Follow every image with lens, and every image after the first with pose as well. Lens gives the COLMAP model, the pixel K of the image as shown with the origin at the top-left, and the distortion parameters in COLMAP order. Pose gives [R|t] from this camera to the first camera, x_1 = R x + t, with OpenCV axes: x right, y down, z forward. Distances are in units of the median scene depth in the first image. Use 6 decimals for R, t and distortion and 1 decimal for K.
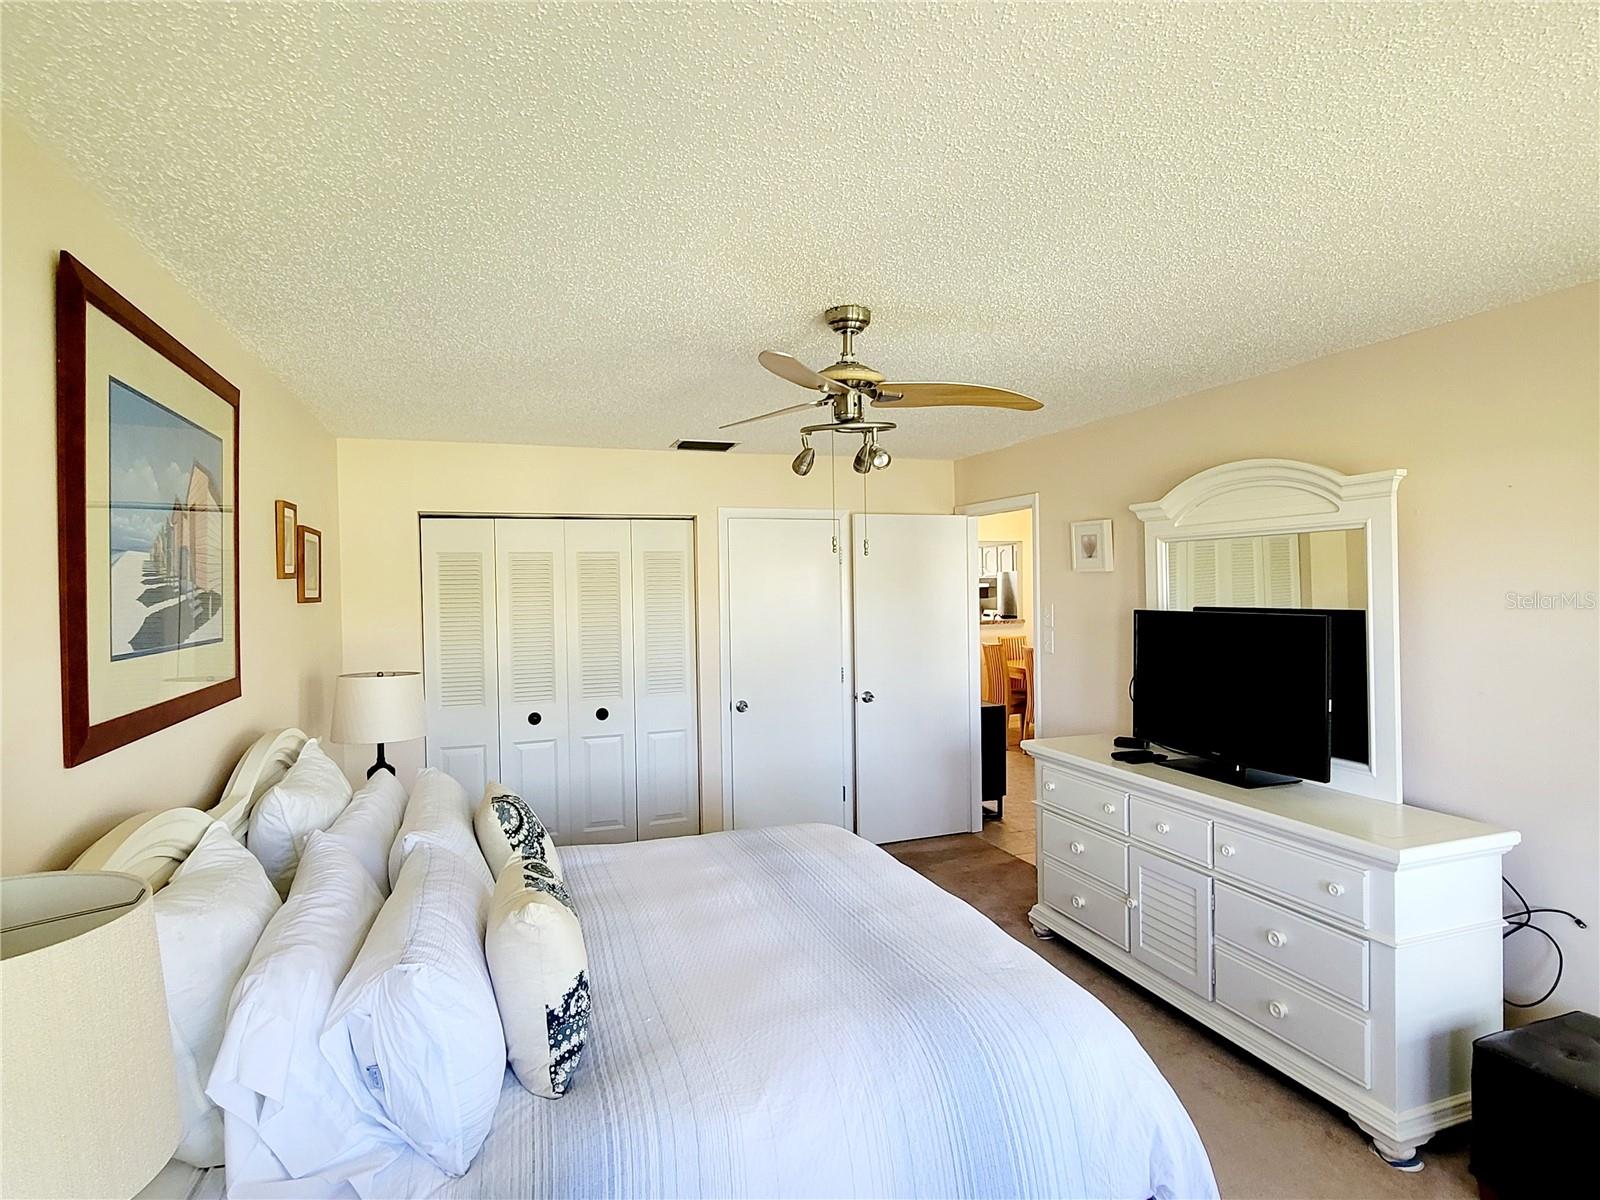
lens RADIAL K [[858.7, 0, 799.1], [0, 858.7, 593.5], [0, 0, 1]] dist [-0.008104, 0.000387]
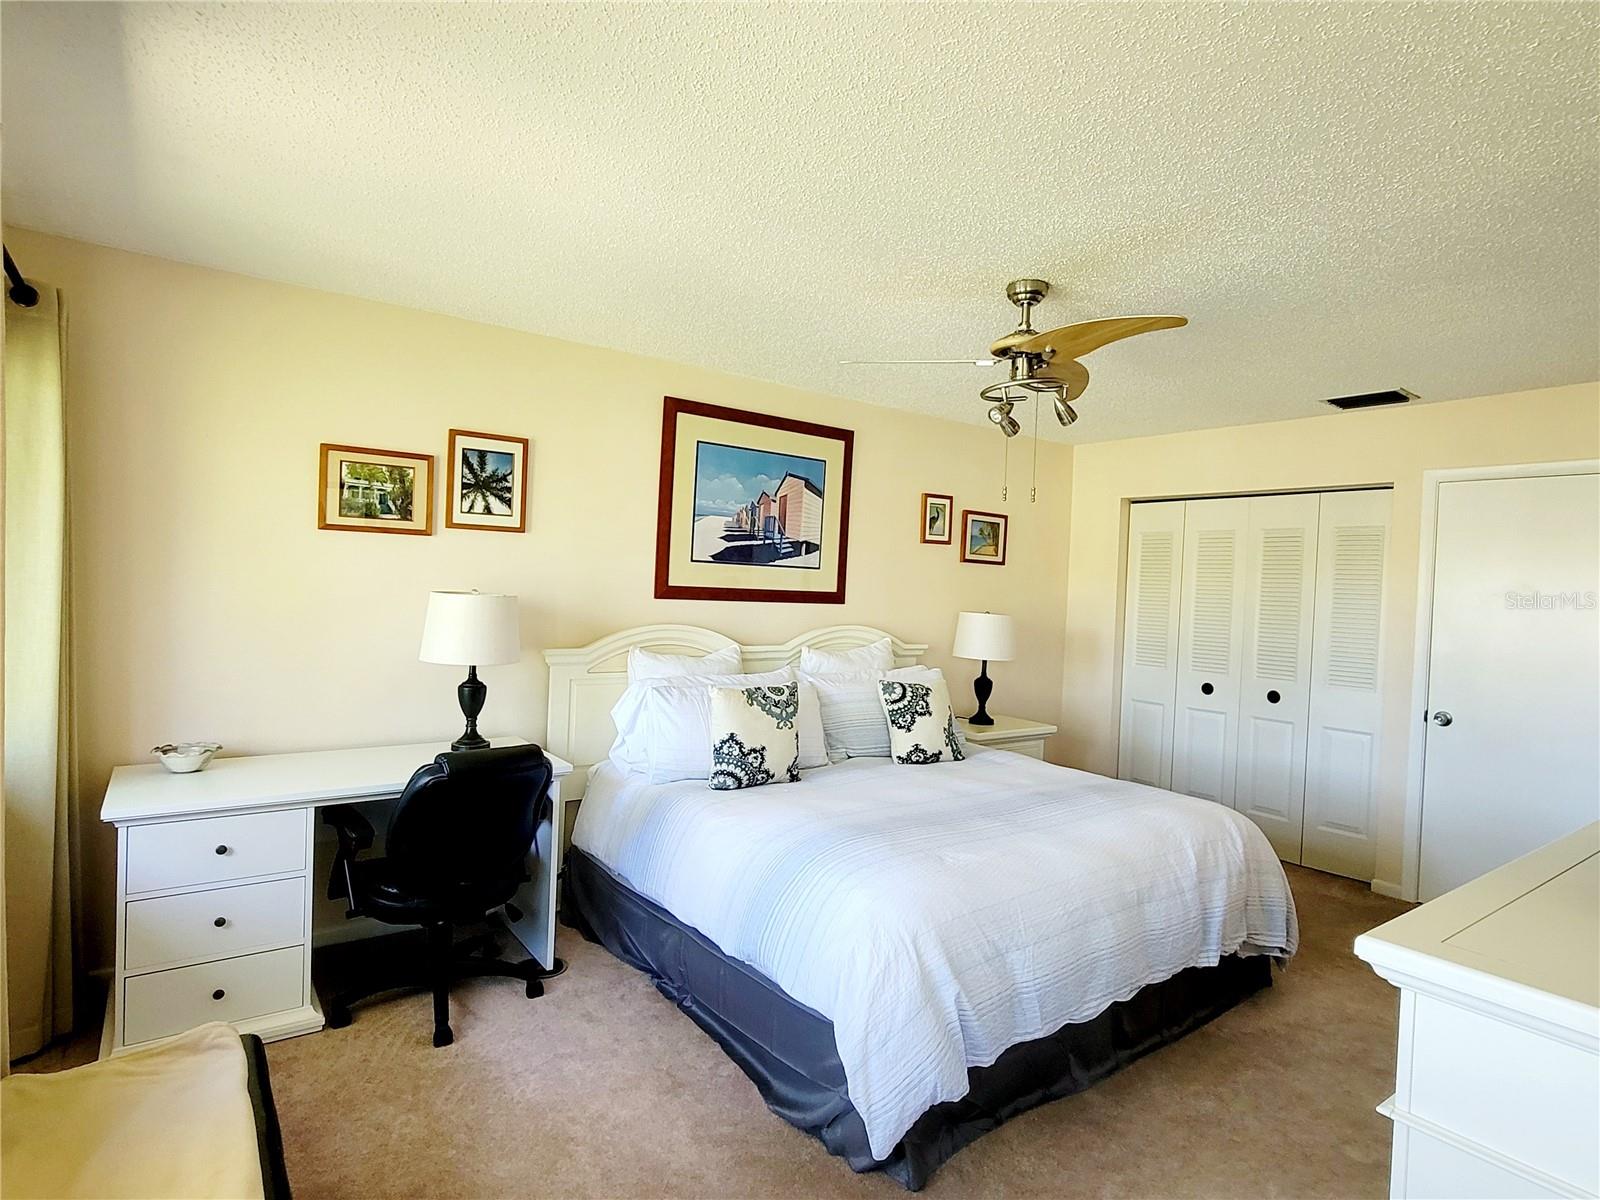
lens RADIAL K [[858.7, 0, 796.6], [0, 858.7, 598.1], [0, 0, 1]] dist [-0.008104, 0.000387]
pose [[0.288018, 0.044660, -0.956583, 0.720198], [-0.057140, 0.997934, 0.029387, 0.043239], [0.955919, 0.046196, 0.289975, 0.275898]]
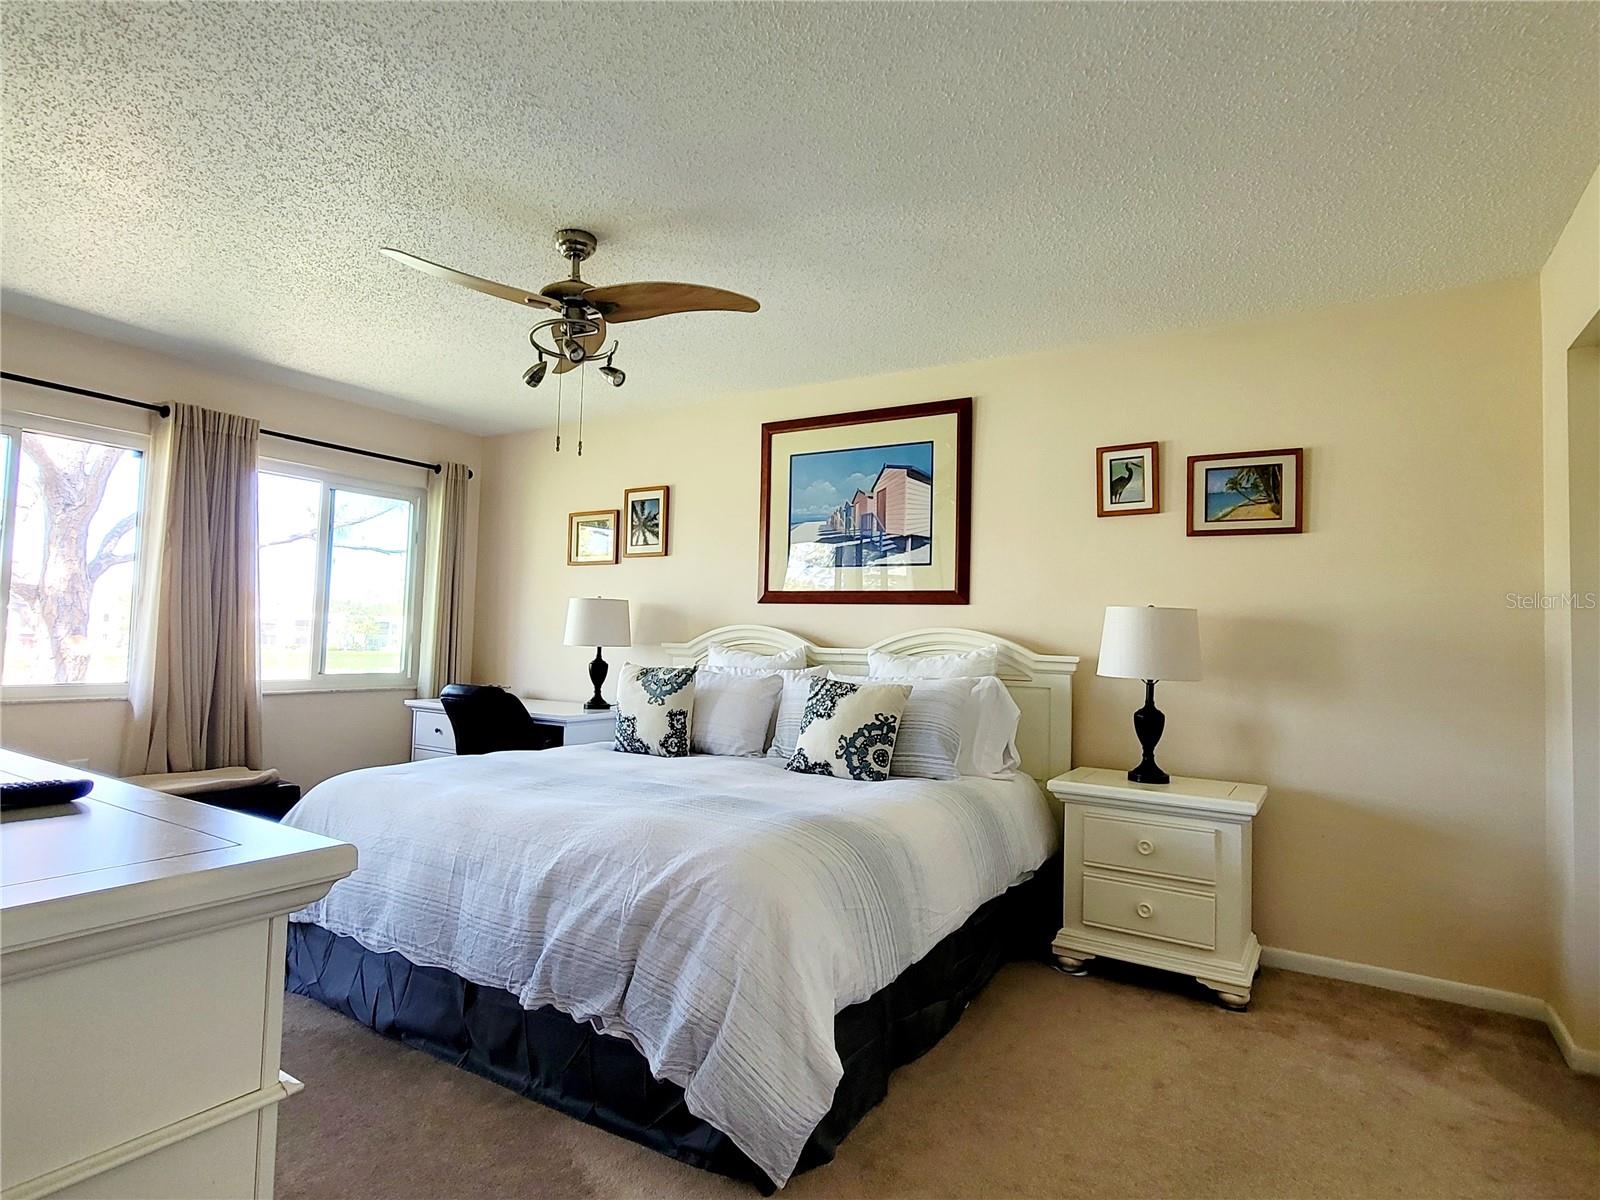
lens RADIAL K [[858.7, 0, 799.6], [0, 858.7, 598.5], [0, 0, 1]] dist [-0.008104, 0.000387]
pose [[-0.778796, -0.033132, -0.626402, 0.347847], [-0.021427, 0.999426, -0.026223, 0.109237], [0.626911, -0.007001, -0.779059, 1.387664]]
